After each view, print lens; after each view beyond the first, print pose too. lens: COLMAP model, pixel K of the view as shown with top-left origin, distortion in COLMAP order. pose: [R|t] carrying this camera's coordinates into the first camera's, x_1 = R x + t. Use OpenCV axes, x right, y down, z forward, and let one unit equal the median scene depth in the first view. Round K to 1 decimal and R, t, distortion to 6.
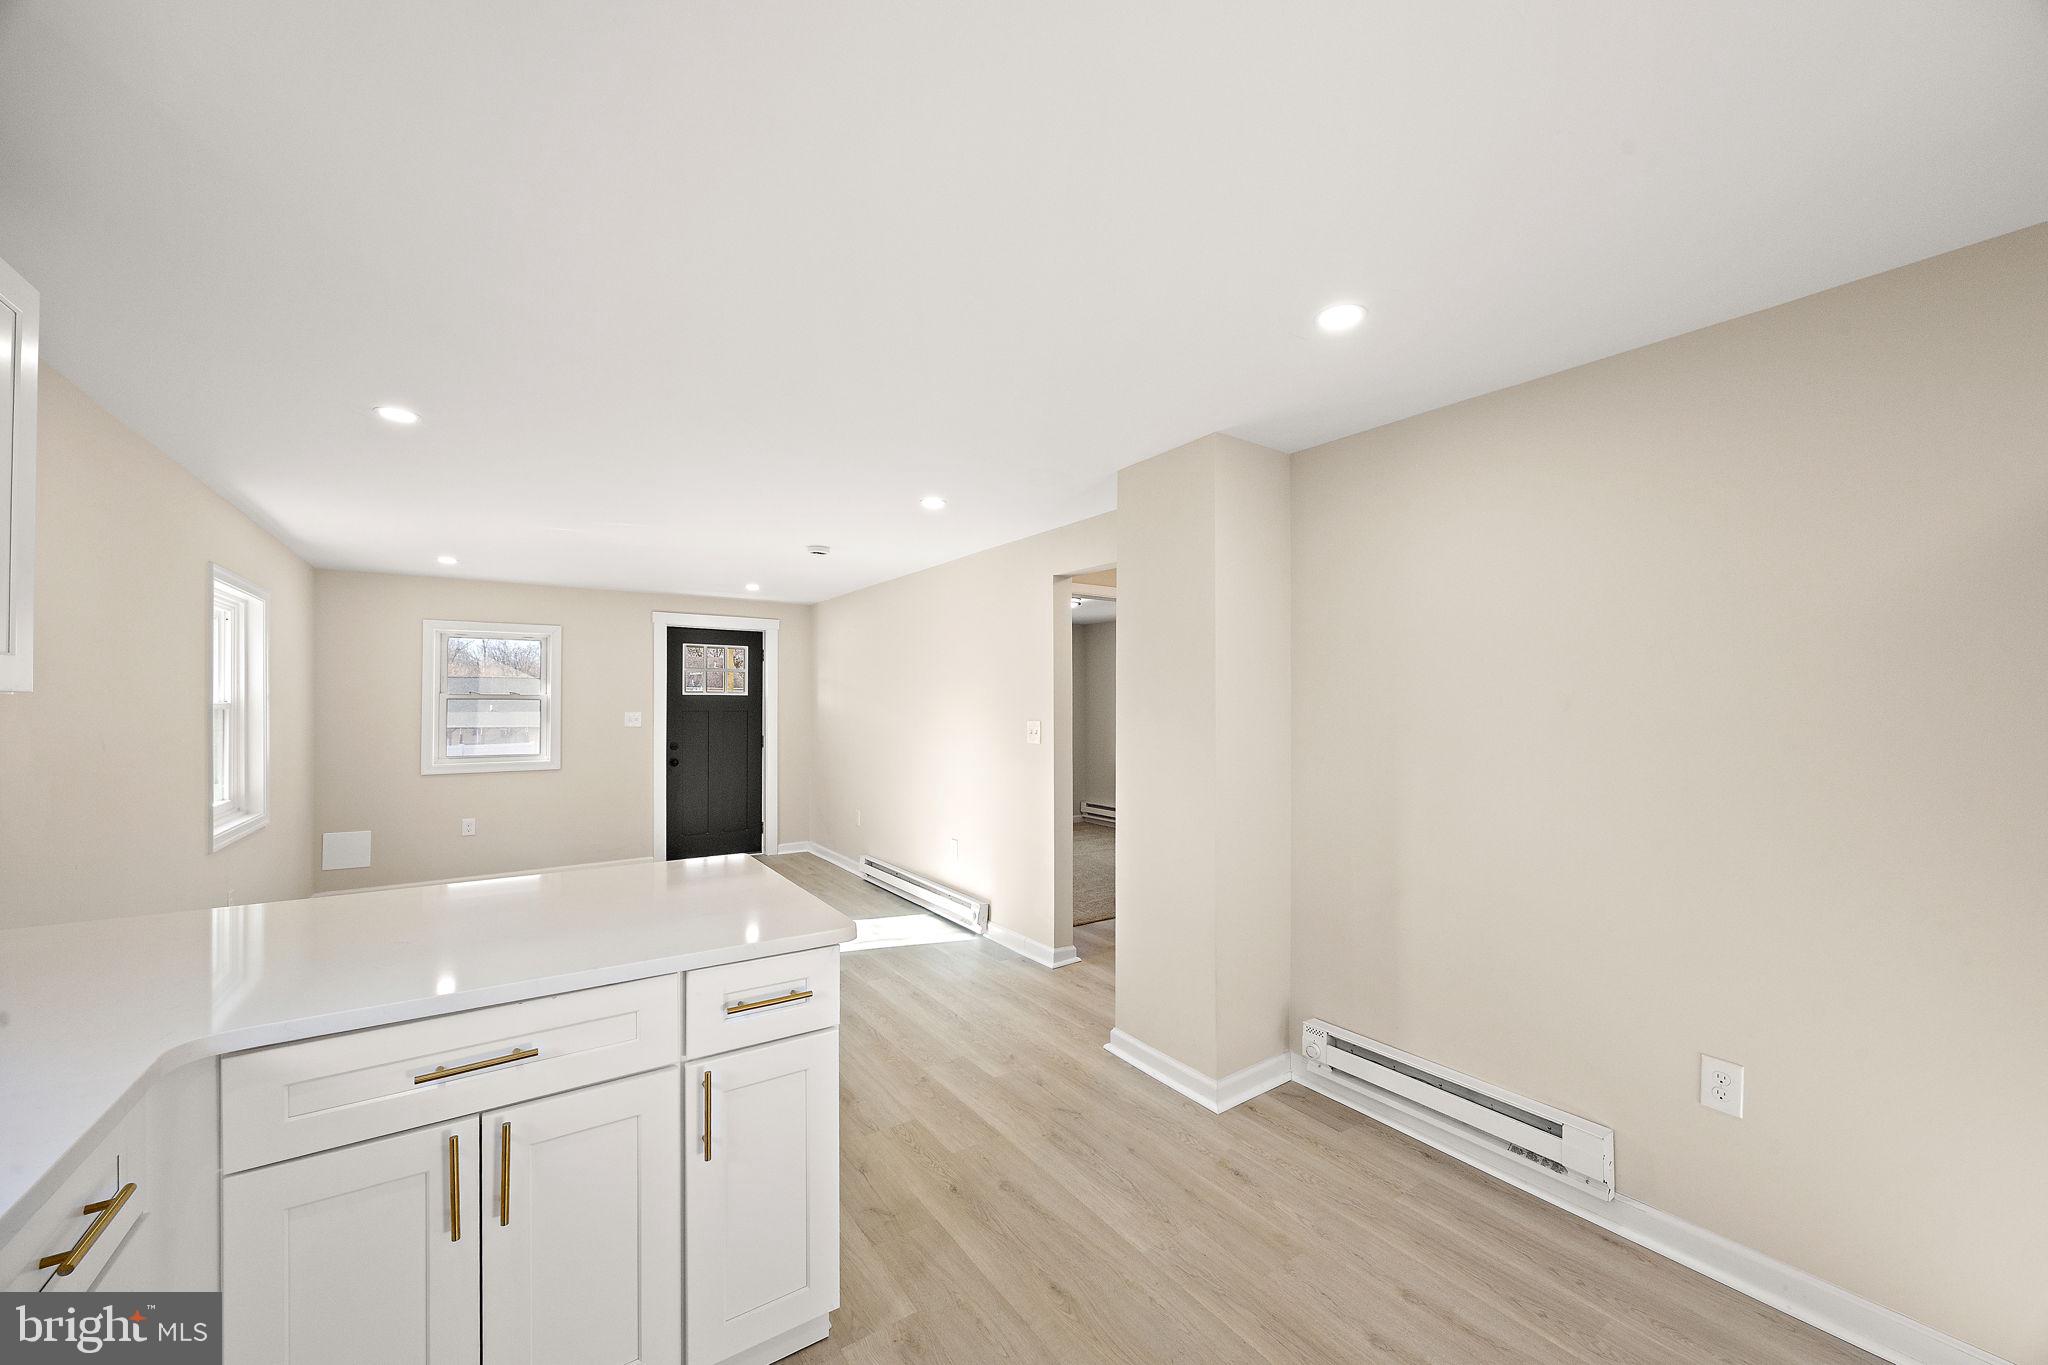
lens RADIAL K [[784.8, 0, 1036.0], [0, 784.8, 704.2], [0, 0, 1]] dist [-0.000282, -0.000022]
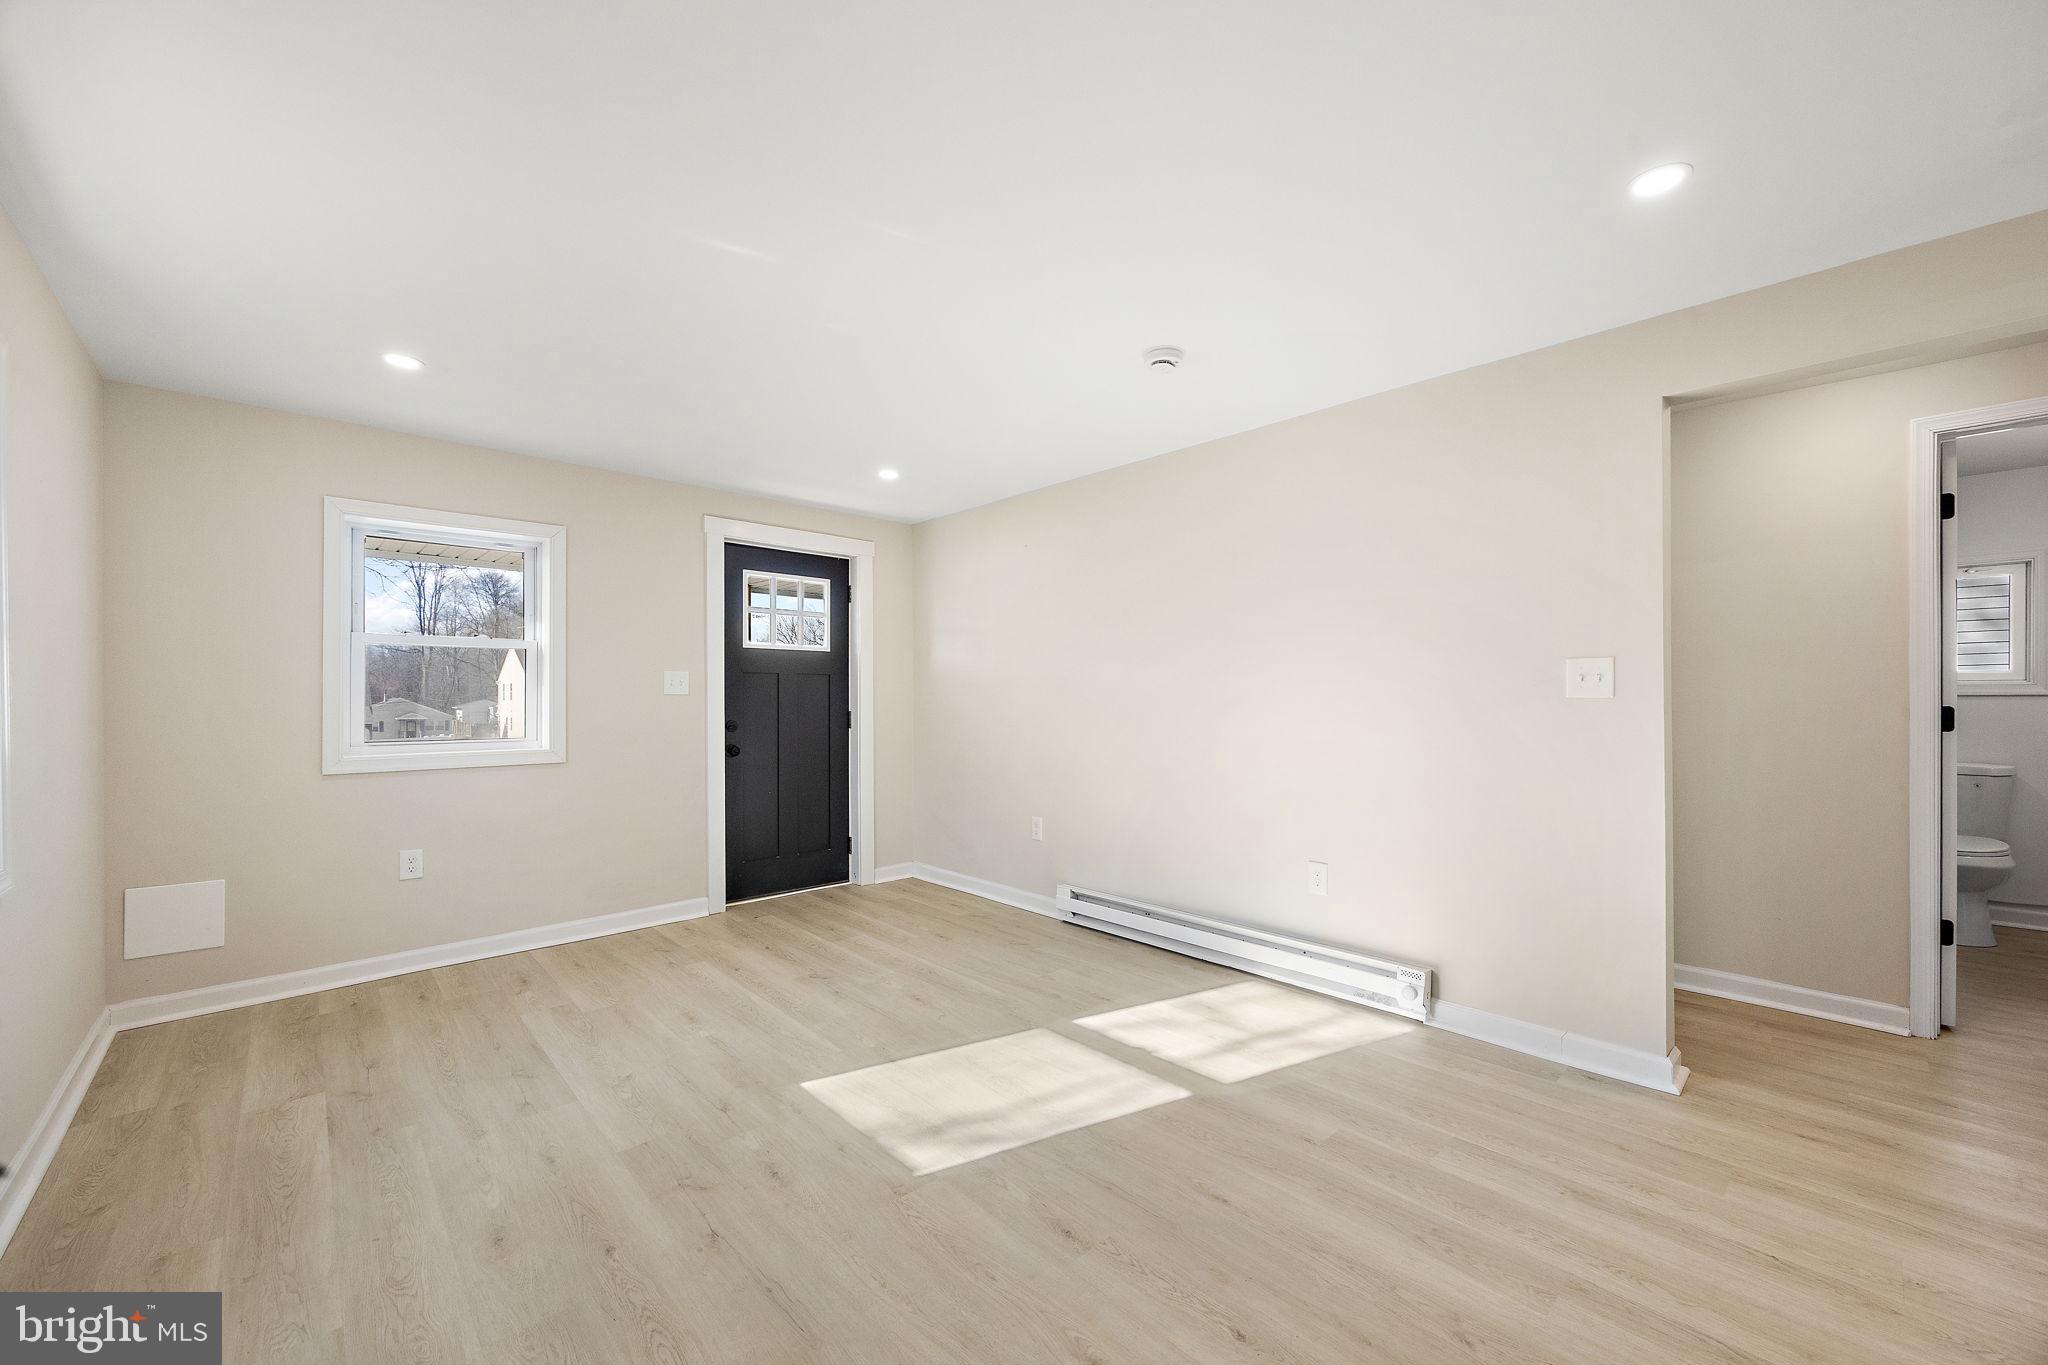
lens RADIAL K [[784.8, 0, 1036.0], [0, 784.8, 704.2], [0, 0, 1]] dist [-0.000282, -0.000022]
pose [[0.987395, -0.002477, 0.158258, -0.320542], [0.001469, 0.999978, 0.006484, 0.032355], [-0.158271, -0.006169, 0.987377, 0.319571]]
